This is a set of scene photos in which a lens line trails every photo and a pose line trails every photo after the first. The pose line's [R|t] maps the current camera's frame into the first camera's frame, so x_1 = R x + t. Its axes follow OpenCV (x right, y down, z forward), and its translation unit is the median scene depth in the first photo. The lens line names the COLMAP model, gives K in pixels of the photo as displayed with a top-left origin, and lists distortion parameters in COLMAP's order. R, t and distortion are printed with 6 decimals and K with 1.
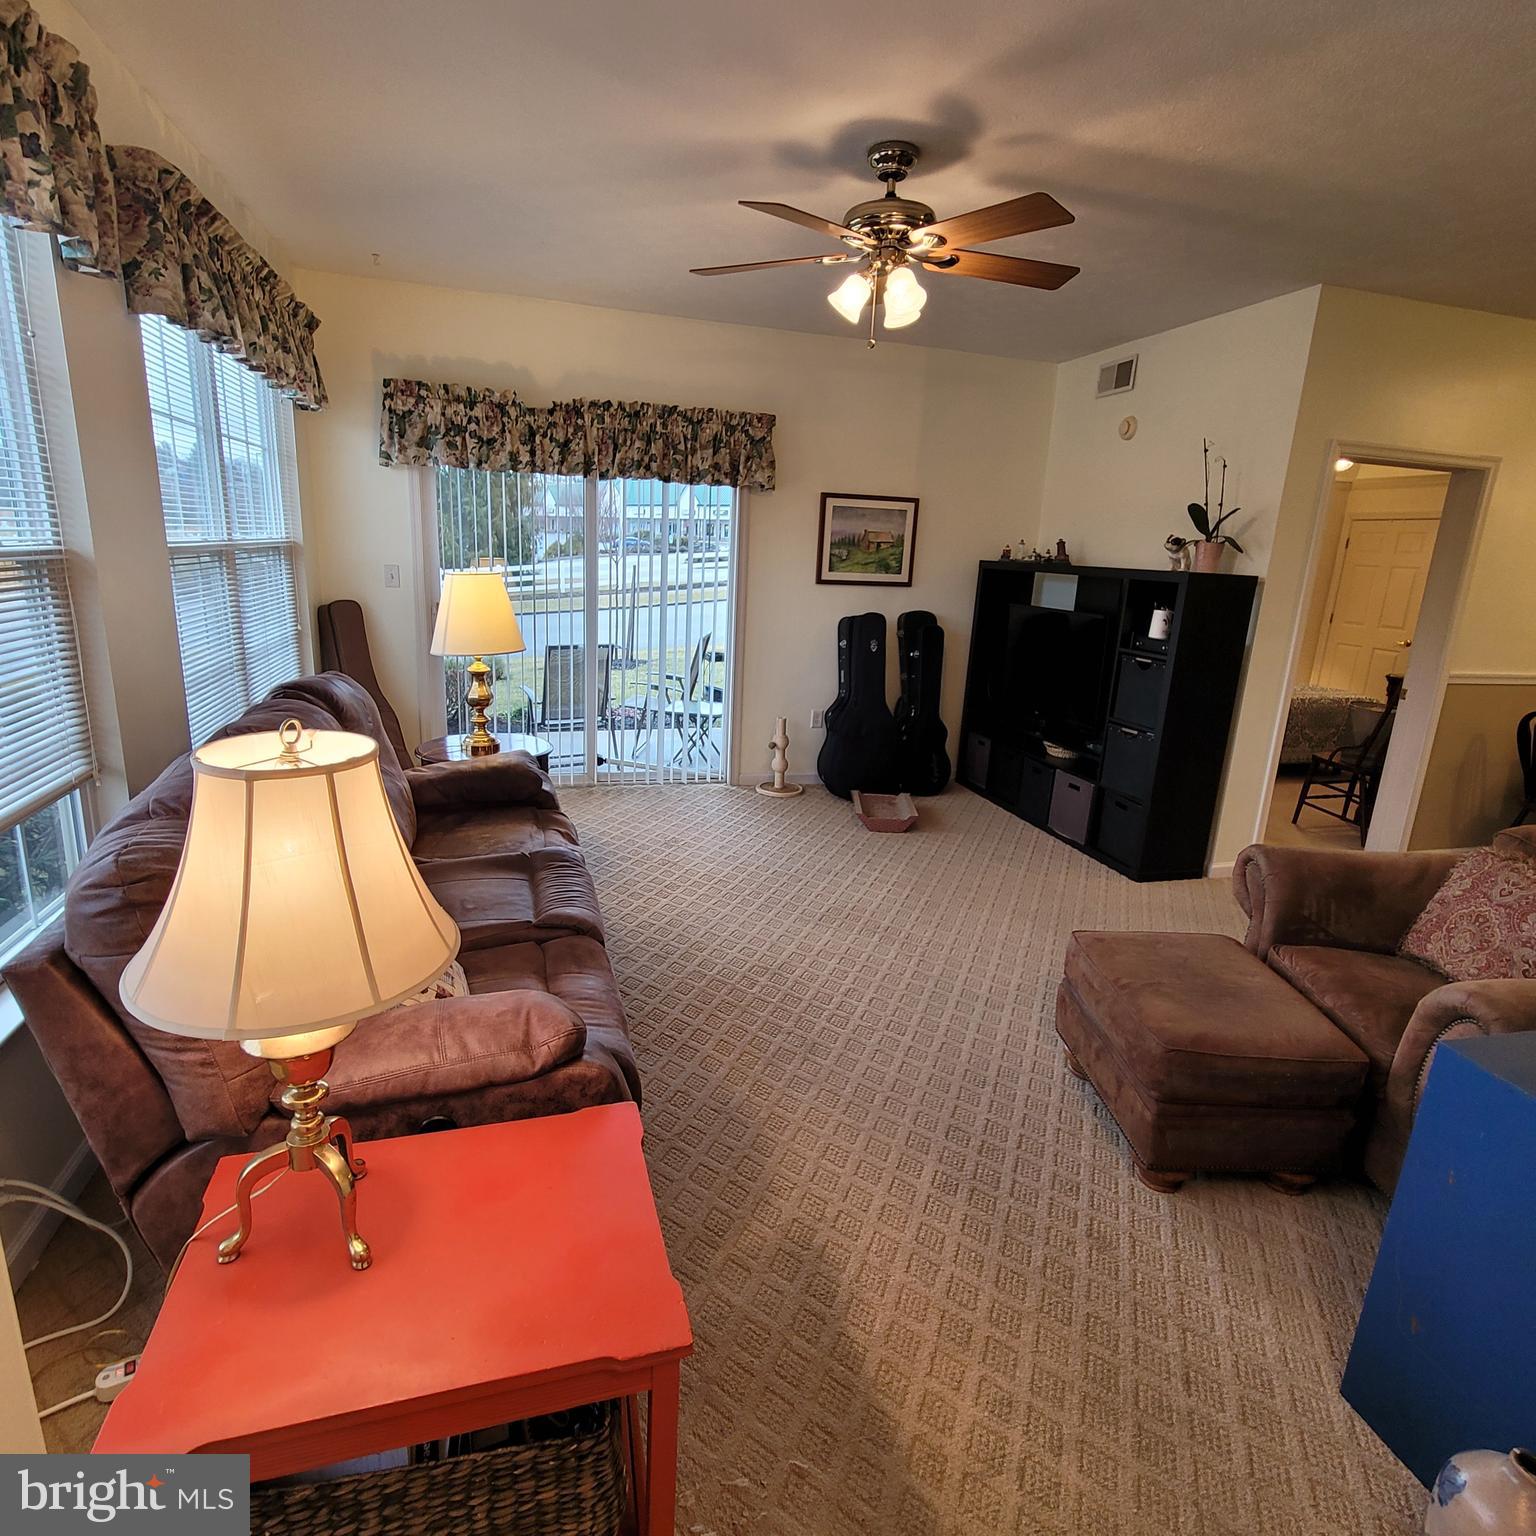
lens RADIAL K [[835.5, 0, 767.2], [0, 835.5, 763.3], [0, 0, 1]] dist [0.007463, -0.006508]
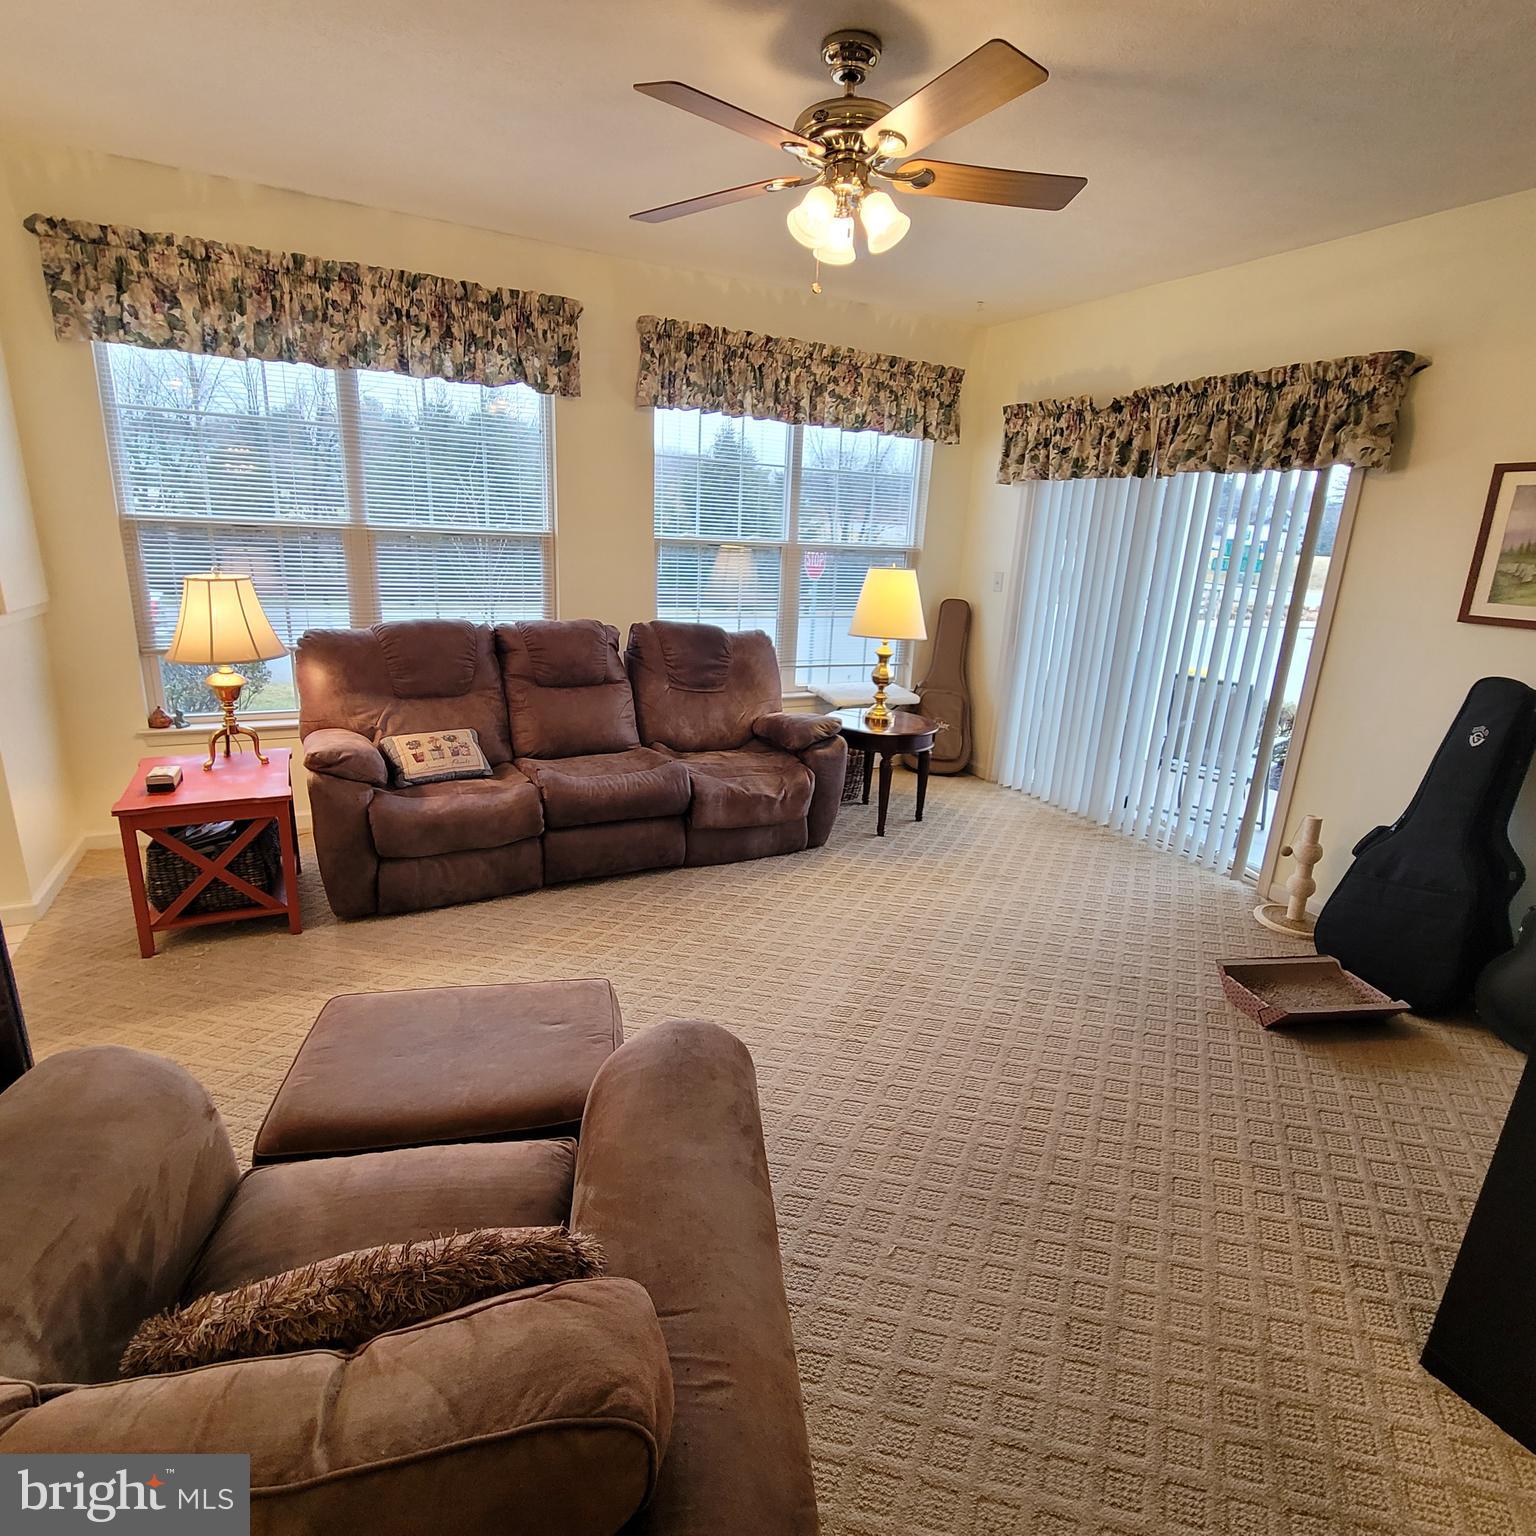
lens RADIAL K [[835.5, 0, 767.2], [0, 835.5, 763.3], [0, 0, 1]] dist [0.007463, -0.006508]
pose [[0.203697, 0.231384, -0.951298, 0.614591], [-0.281330, 0.944523, 0.169497, -0.095753], [0.937743, 0.233102, 0.257492, 0.475816]]
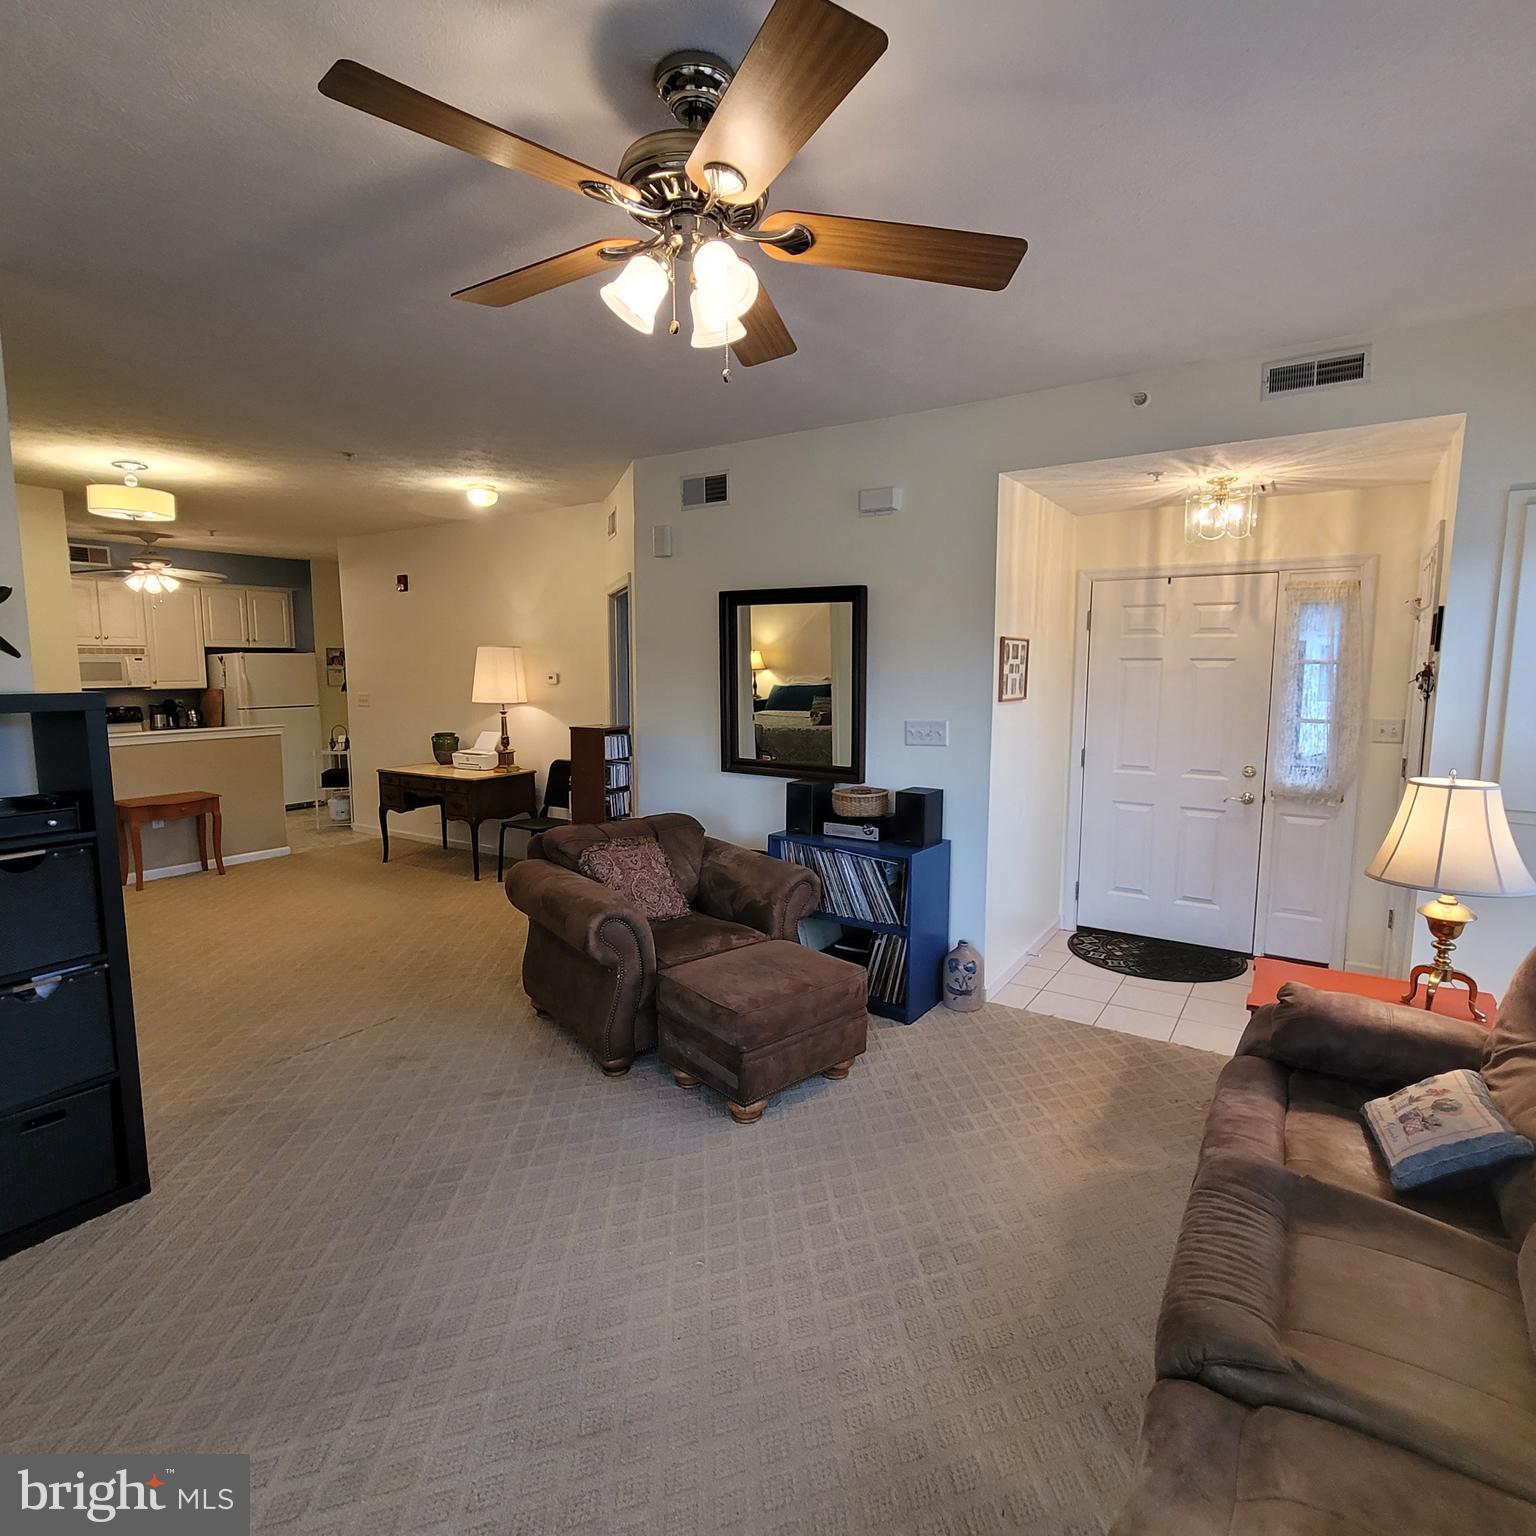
lens RADIAL K [[863.7, 0, 769.3], [0, 863.7, 760.5], [0, 0, 1]] dist [0.008066, -0.006305]
pose [[-0.663037, -0.132991, 0.736678, -0.250017], [0.152627, 0.939405, 0.306959, -0.244278], [-0.732862, 0.315962, -0.602562, 0.837903]]
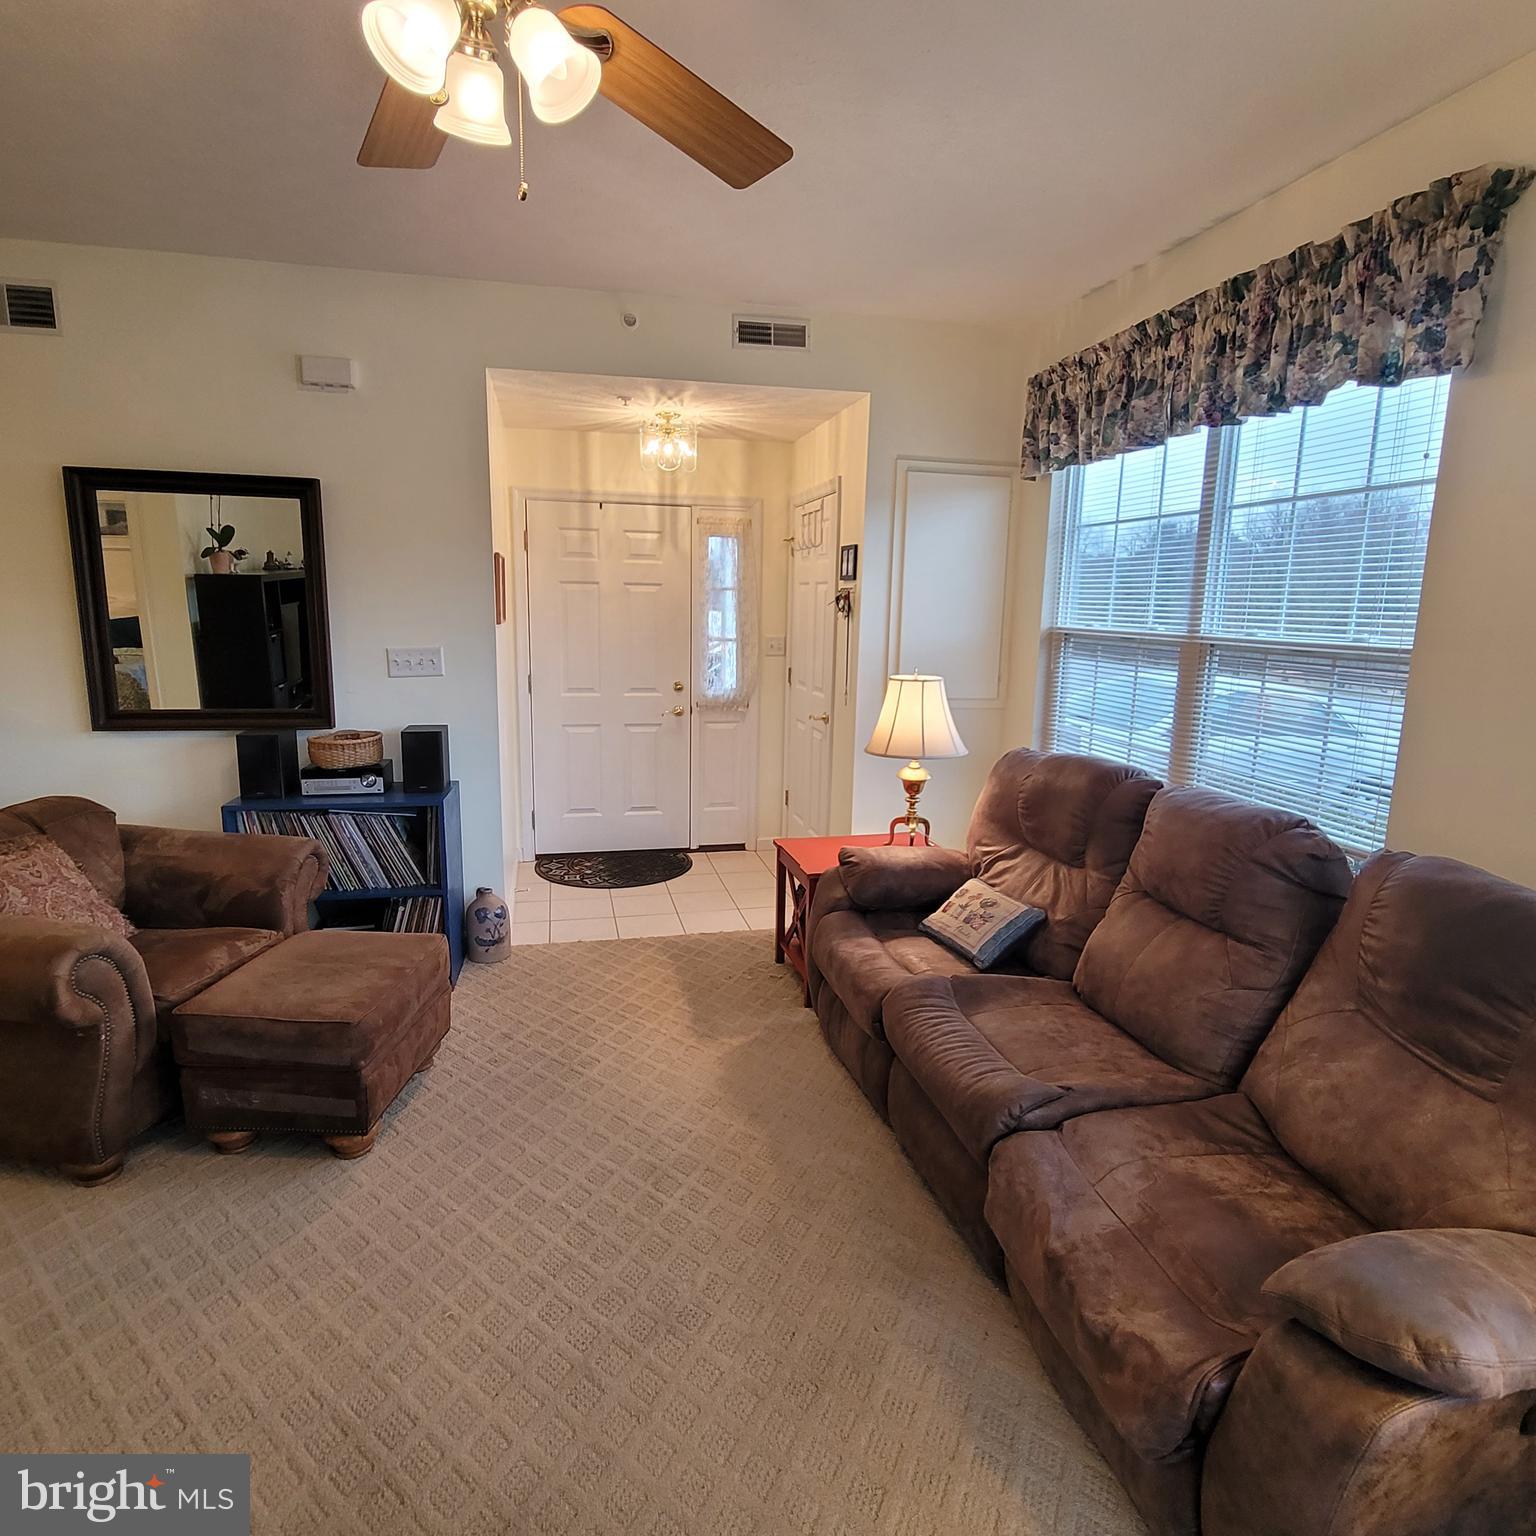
lens RADIAL K [[910.5, 0, 770.1], [0, 910.5, 760.6], [0, 0, 1]] dist [-0.000246, -0.000840]
pose [[-0.997149, -0.071143, 0.025131, -0.038654], [-0.054431, 0.908929, 0.413382, -0.245244], [-0.052252, 0.410836, -0.910211, 0.931274]]
